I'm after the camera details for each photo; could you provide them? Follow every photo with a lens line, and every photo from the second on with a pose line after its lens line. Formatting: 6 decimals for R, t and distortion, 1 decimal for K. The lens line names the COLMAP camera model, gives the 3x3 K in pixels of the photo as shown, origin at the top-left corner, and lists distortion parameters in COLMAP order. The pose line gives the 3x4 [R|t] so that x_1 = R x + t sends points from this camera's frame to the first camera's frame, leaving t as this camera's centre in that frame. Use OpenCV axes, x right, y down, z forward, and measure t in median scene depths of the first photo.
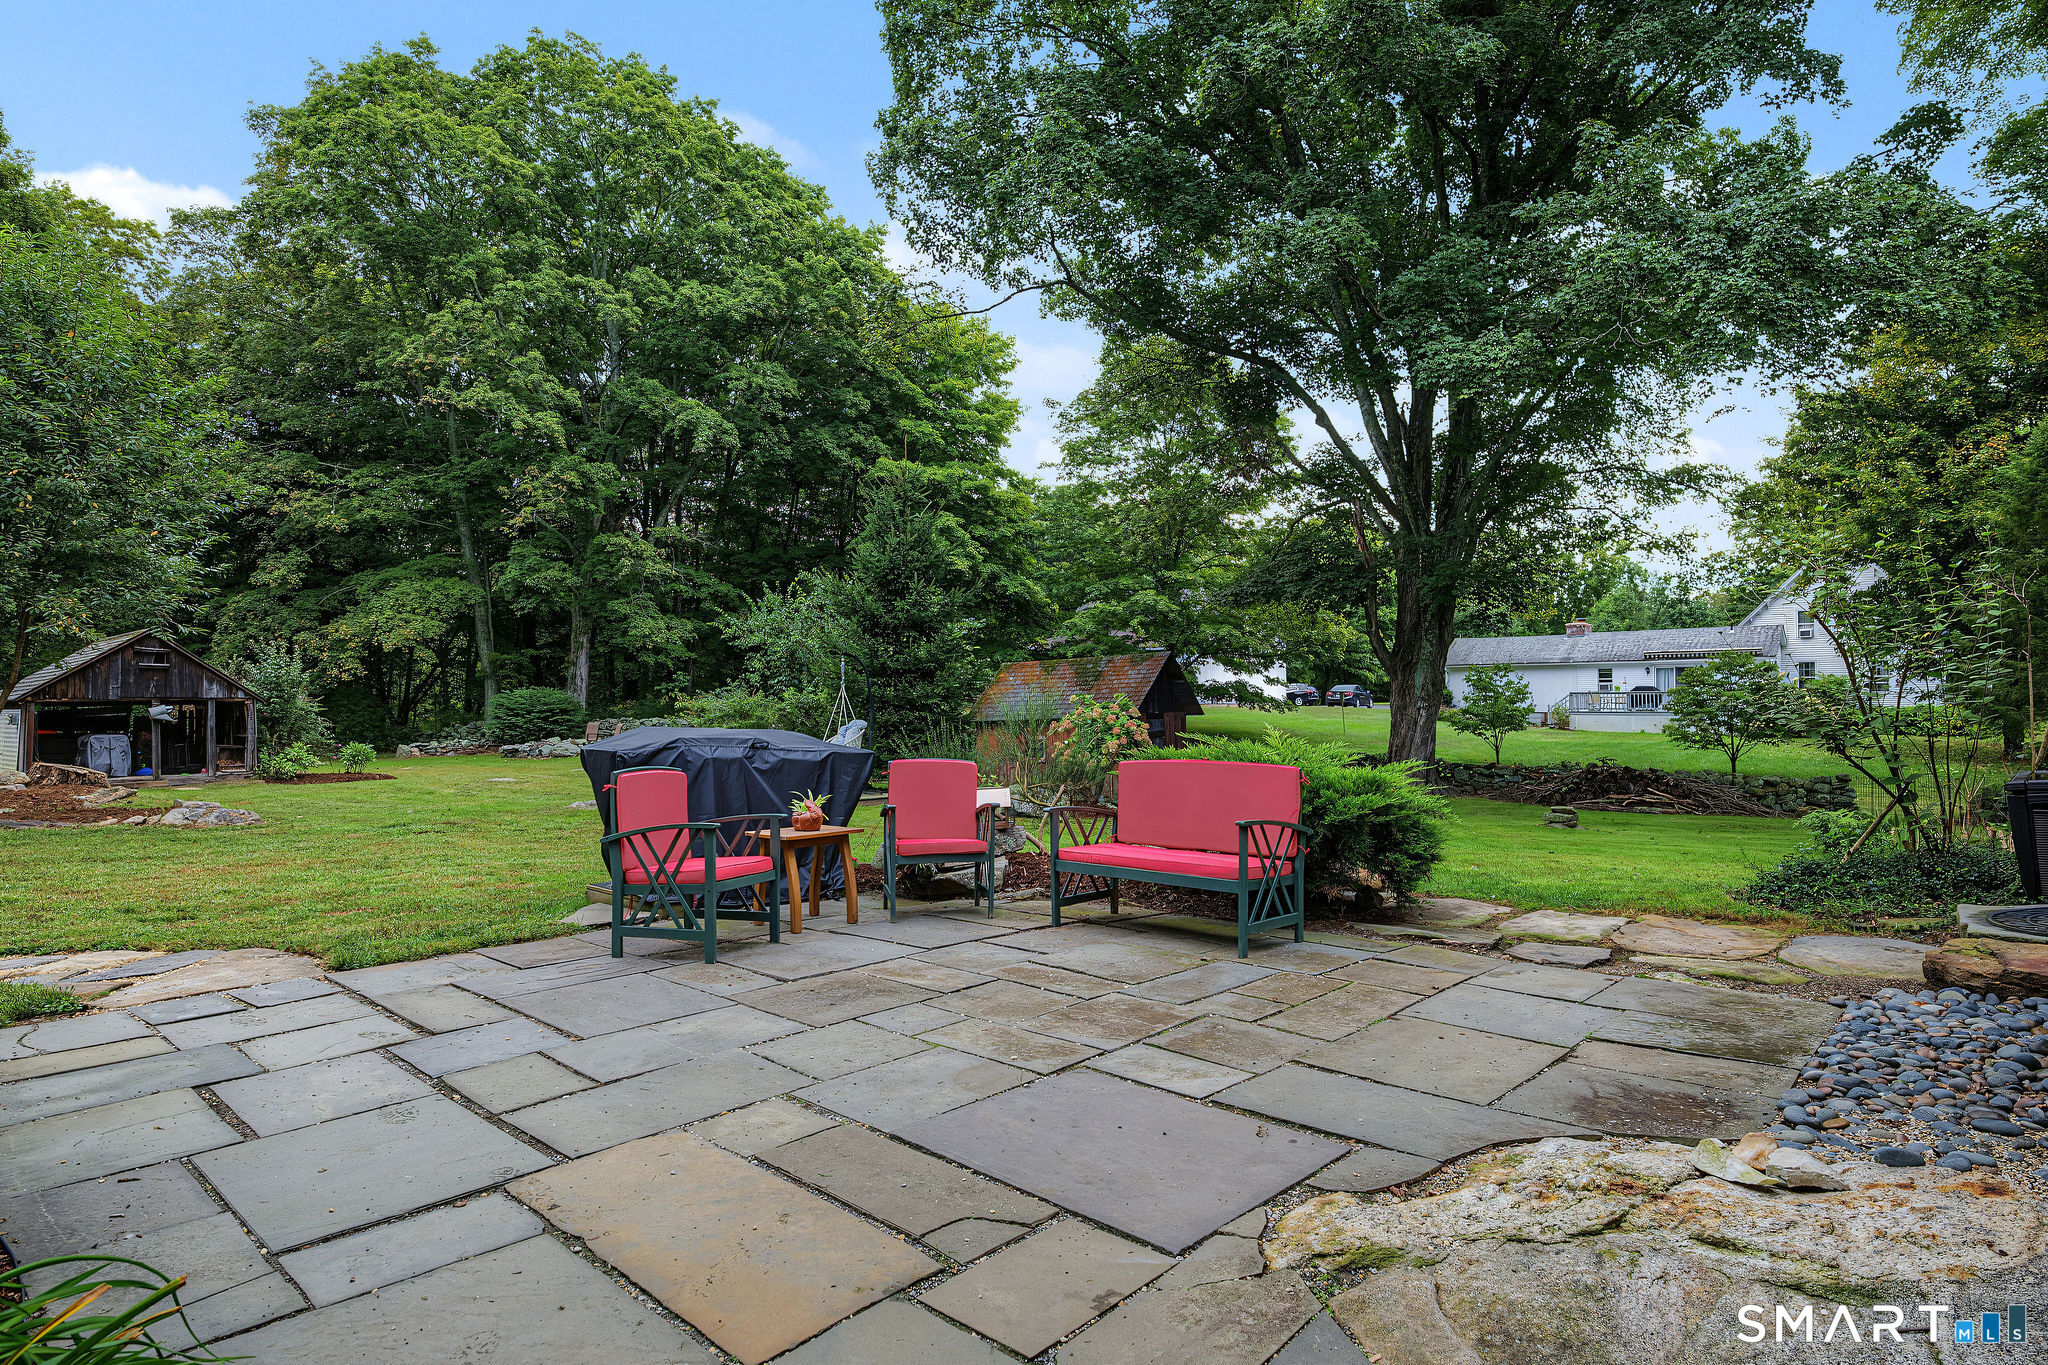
lens RADIAL K [[1110.8, 0, 1032.7], [0, 1110.8, 688.4], [0, 0, 1]] dist [0.002892, -0.010406]
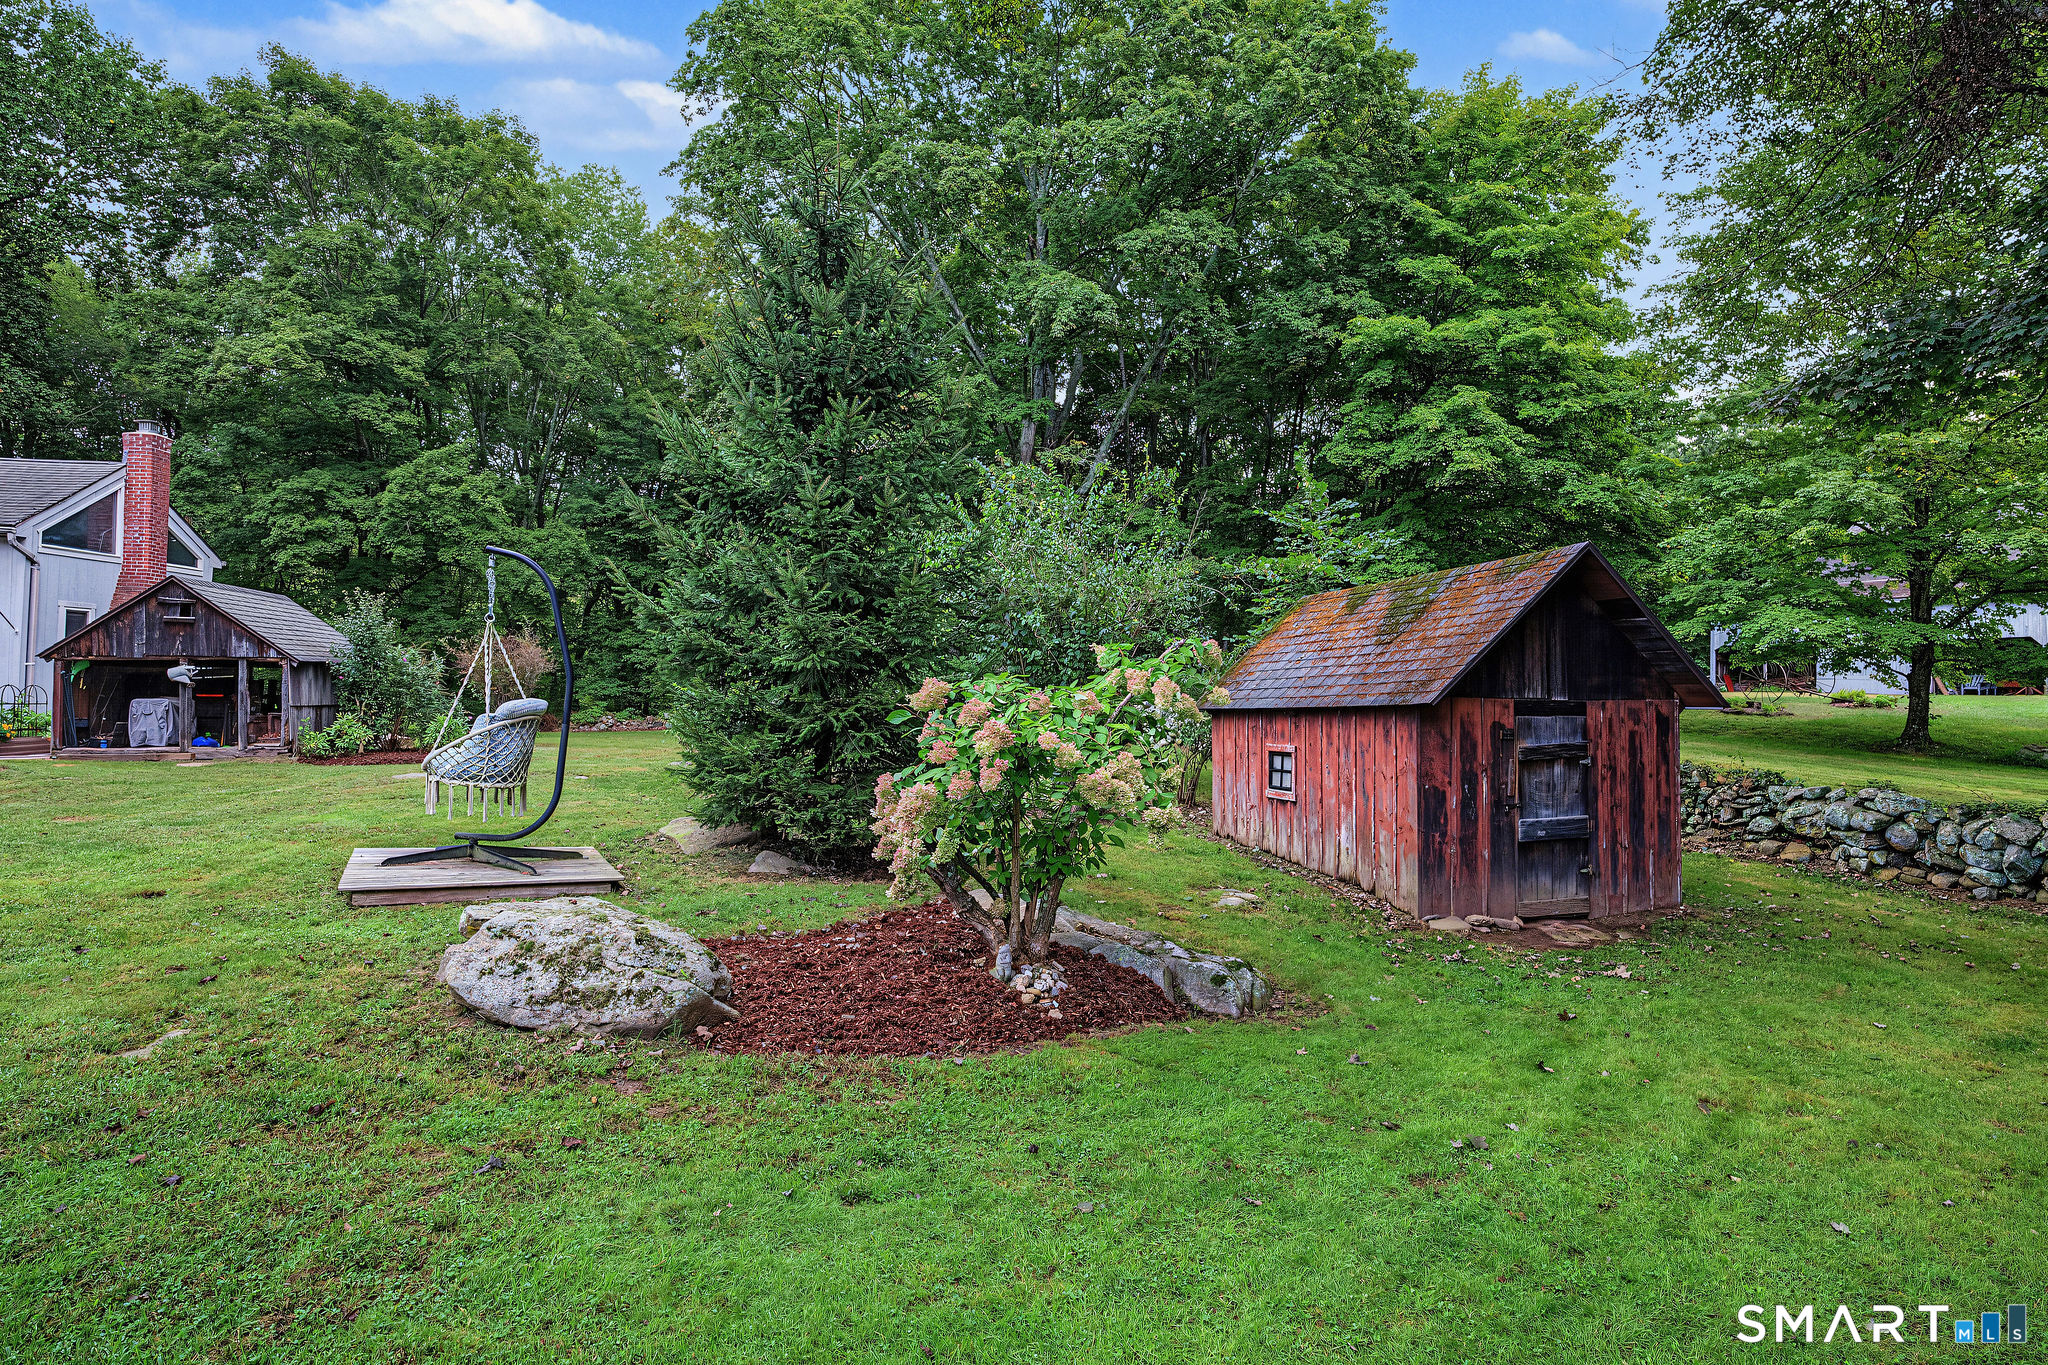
lens RADIAL K [[1128.3, 0, 1023.8], [0, 1128.3, 659.6], [0, 0, 1]] dist [-0.004744, -0.001751]
pose [[0.796612, 0.001112, -0.604490, 0.116998], [-0.005073, 0.999975, -0.004846, 0.005562], [0.604470, 0.006927, 0.796598, 0.328041]]
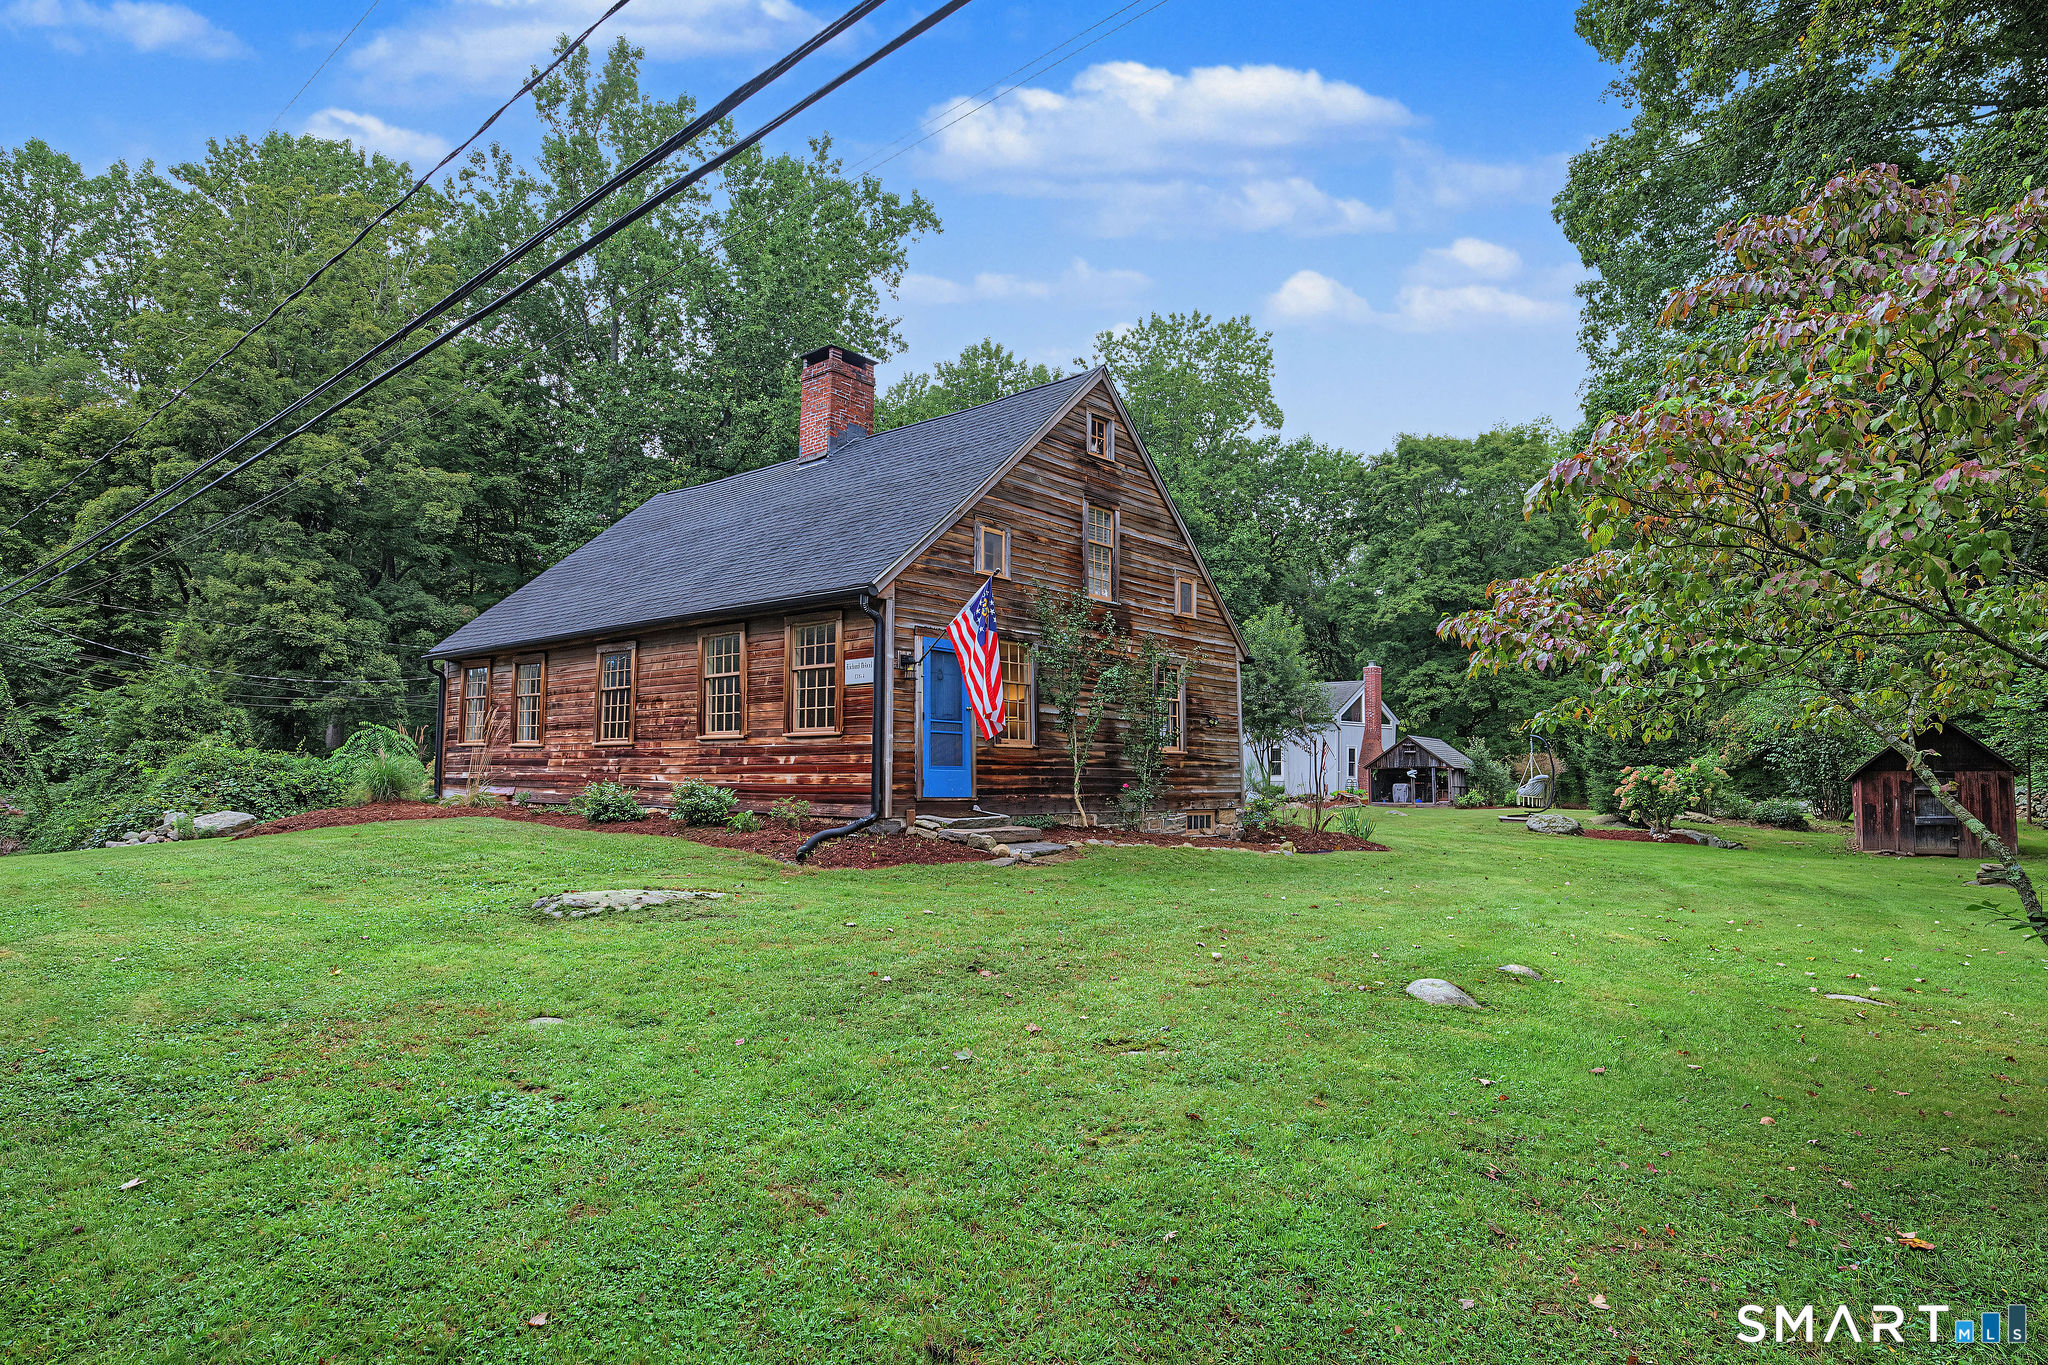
lens RADIAL K [[1128.8, 0, 1025.2], [0, 1128.8, 730.8], [0, 0, 1]] dist [-0.004686, -0.000484]
pose [[0.059290, -0.041501, -0.997378, 0.647758], [0.012987, 0.999083, -0.040800, 0.008586], [0.998156, -0.010534, 0.059775, 0.050234]]
